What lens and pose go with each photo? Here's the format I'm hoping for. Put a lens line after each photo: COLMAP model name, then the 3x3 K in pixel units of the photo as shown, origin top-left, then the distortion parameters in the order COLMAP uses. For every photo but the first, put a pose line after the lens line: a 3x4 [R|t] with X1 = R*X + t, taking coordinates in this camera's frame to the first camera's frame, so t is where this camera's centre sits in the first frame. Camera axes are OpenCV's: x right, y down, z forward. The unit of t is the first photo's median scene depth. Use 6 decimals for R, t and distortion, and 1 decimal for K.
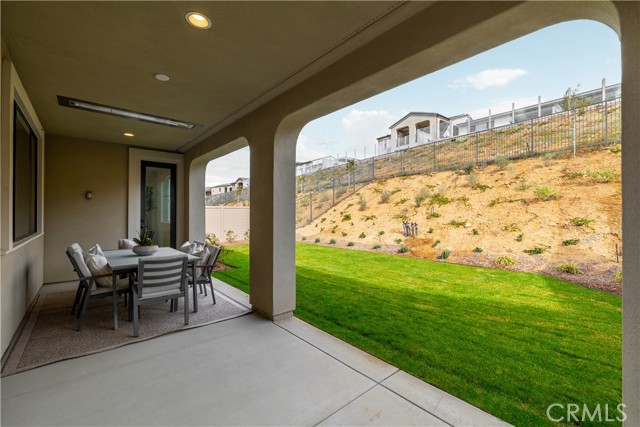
lens RADIAL K [[281.0, 0, 318.8], [0, 281.0, 213.7], [0, 0, 1]] dist [0.000894, 0.000809]
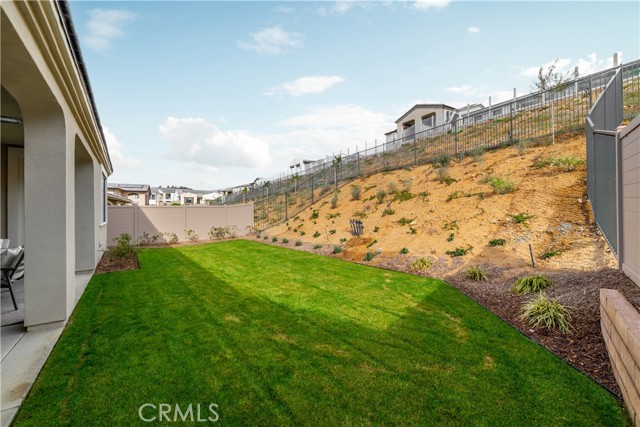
lens RADIAL K [[281.0, 0, 319.4], [0, 281.0, 211.0], [0, 0, 1]] dist [0.000894, 0.000809]
pose [[0.994935, -0.011252, -0.099887, 0.439478], [0.010628, 0.999921, -0.006781, 0.007160], [0.099956, 0.005685, 0.994976, 0.105727]]
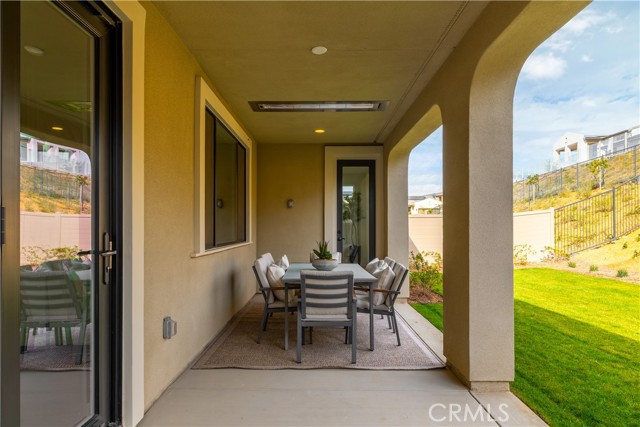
lens RADIAL K [[393.1, 0, 303.8], [0, 393.1, 227.6], [0, 0, 1]] dist [-0.003156, 0.000634]
pose [[0.742209, -0.001015, -0.670168, 0.075870], [0.000589, 0.999999, -0.000862, 0.012903], [0.670168, 0.000245, 0.742209, 0.057464]]
